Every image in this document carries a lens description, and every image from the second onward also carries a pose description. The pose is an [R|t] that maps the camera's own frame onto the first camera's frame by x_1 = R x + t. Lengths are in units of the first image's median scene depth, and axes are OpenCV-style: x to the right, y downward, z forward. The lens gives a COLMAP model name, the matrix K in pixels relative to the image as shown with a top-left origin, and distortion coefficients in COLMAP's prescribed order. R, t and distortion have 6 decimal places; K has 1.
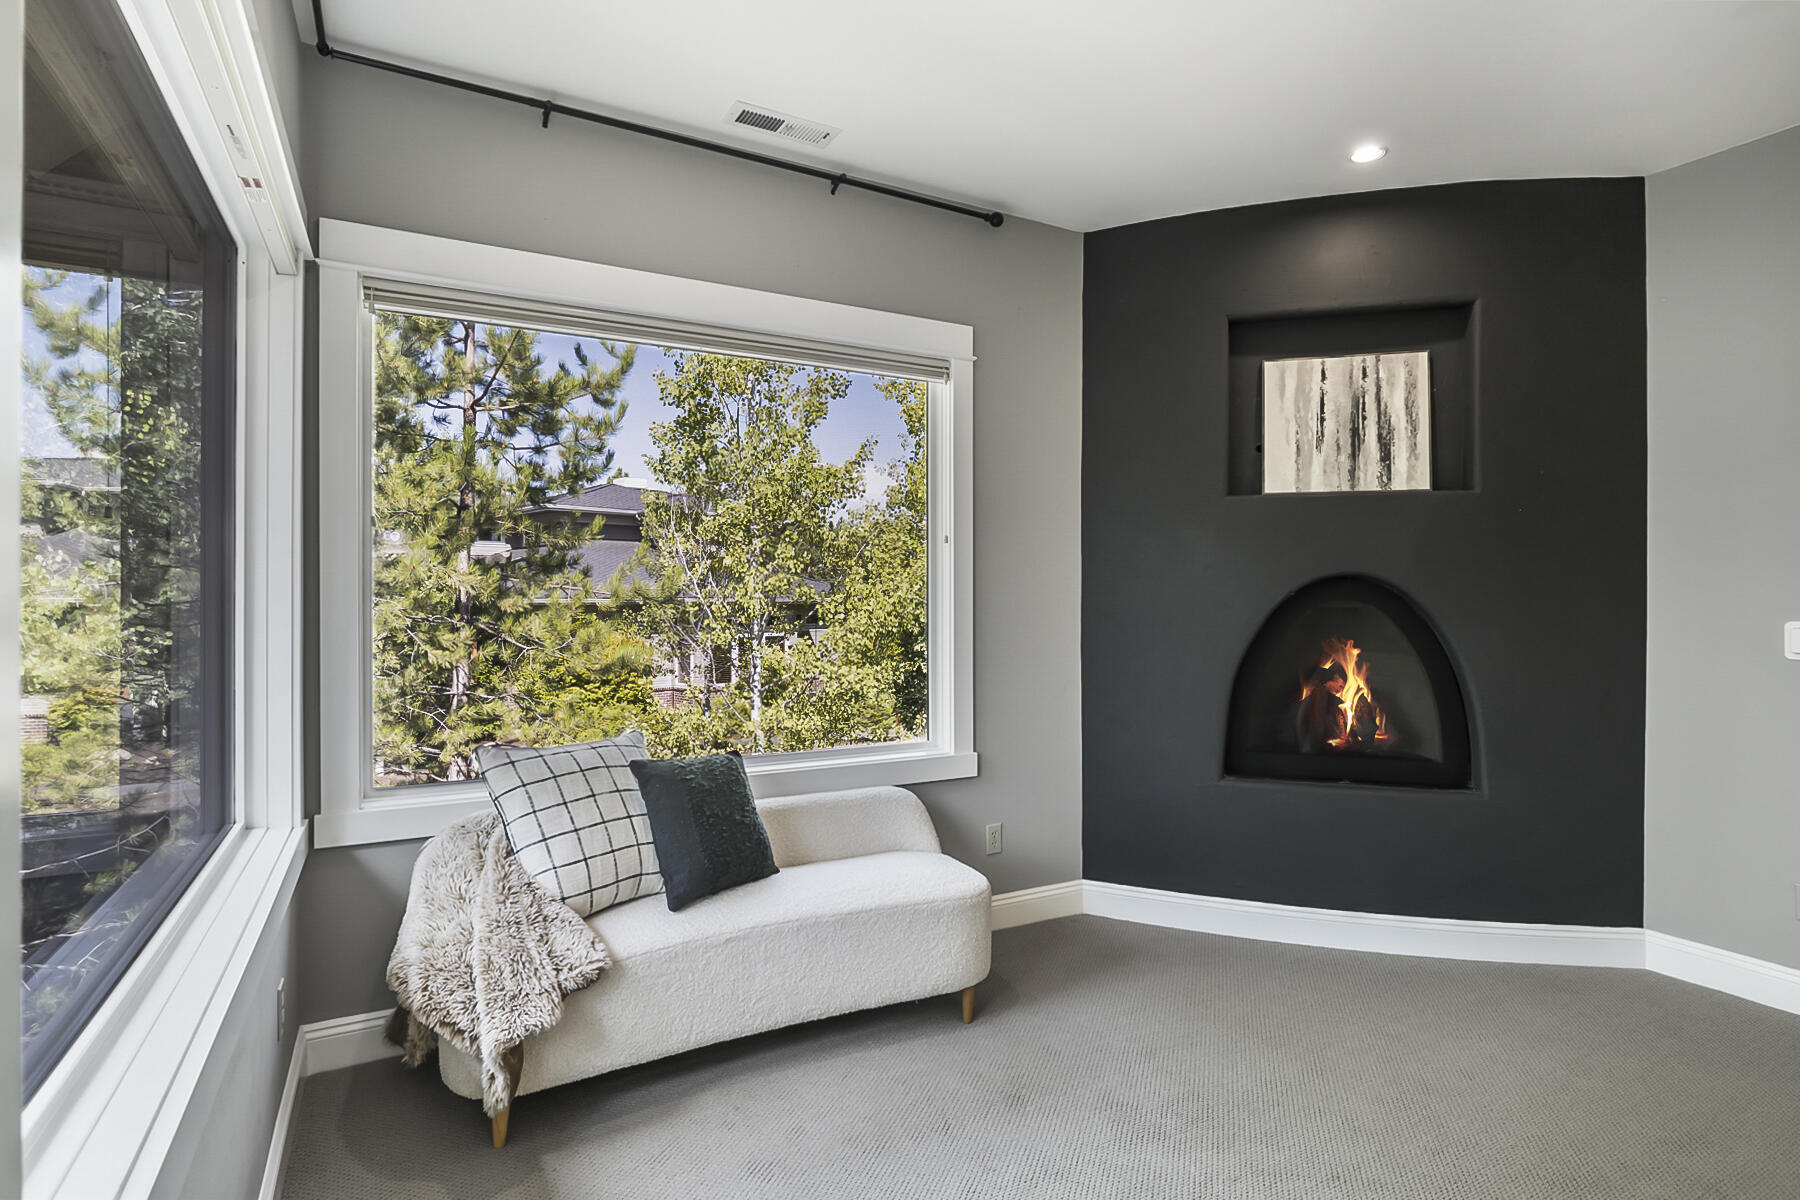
lens RADIAL K [[905.0, 0, 900.0], [0, 905.0, 600.0], [0, 0, 1]] dist [-0.009975, 0.000666]
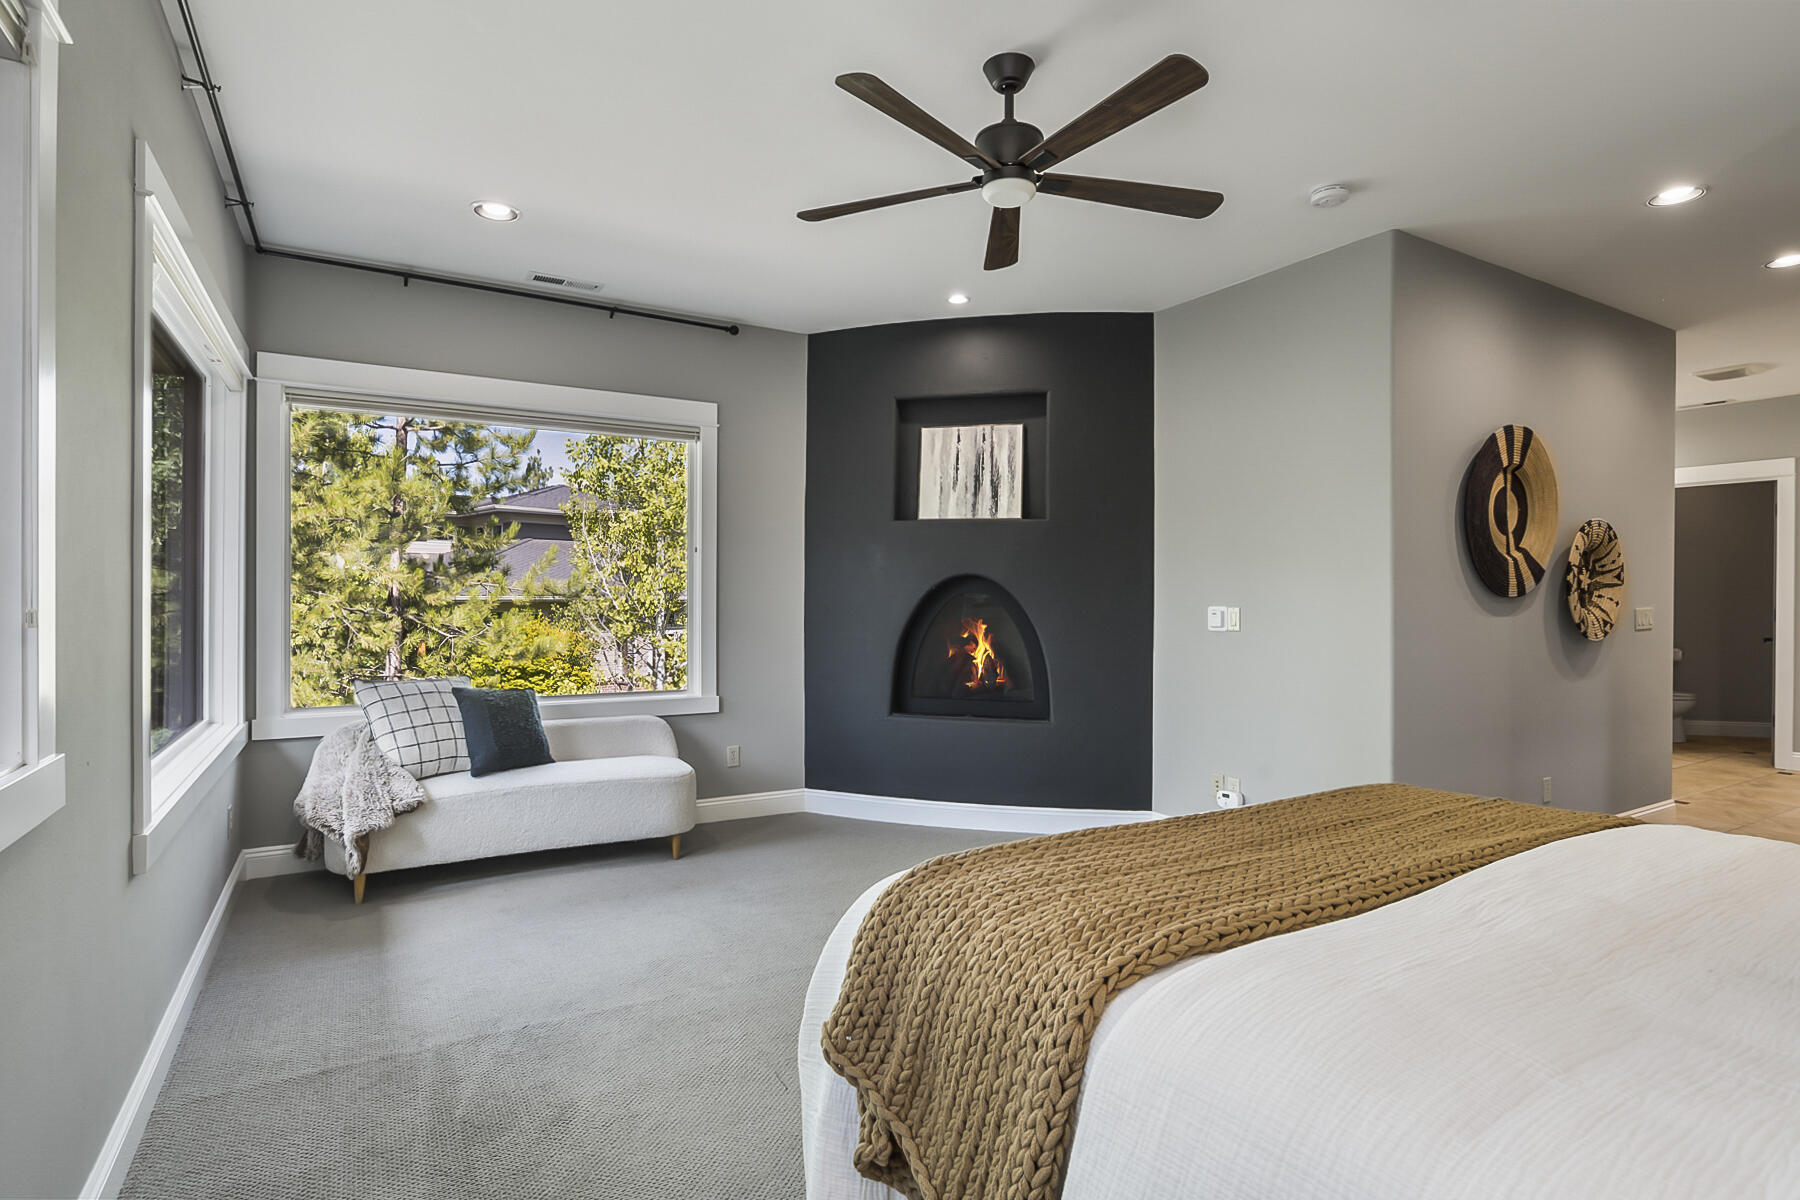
lens RADIAL K [[922.3, 0, 900.0], [0, 922.3, 600.0], [0, 0, 1]] dist [-0.001646, -0.000477]
pose [[0.999733, 0.003878, 0.022769, 0.343791], [-0.003857, 0.999992, -0.000997, 0.014080], [-0.022772, 0.000909, 0.999740, -0.493673]]
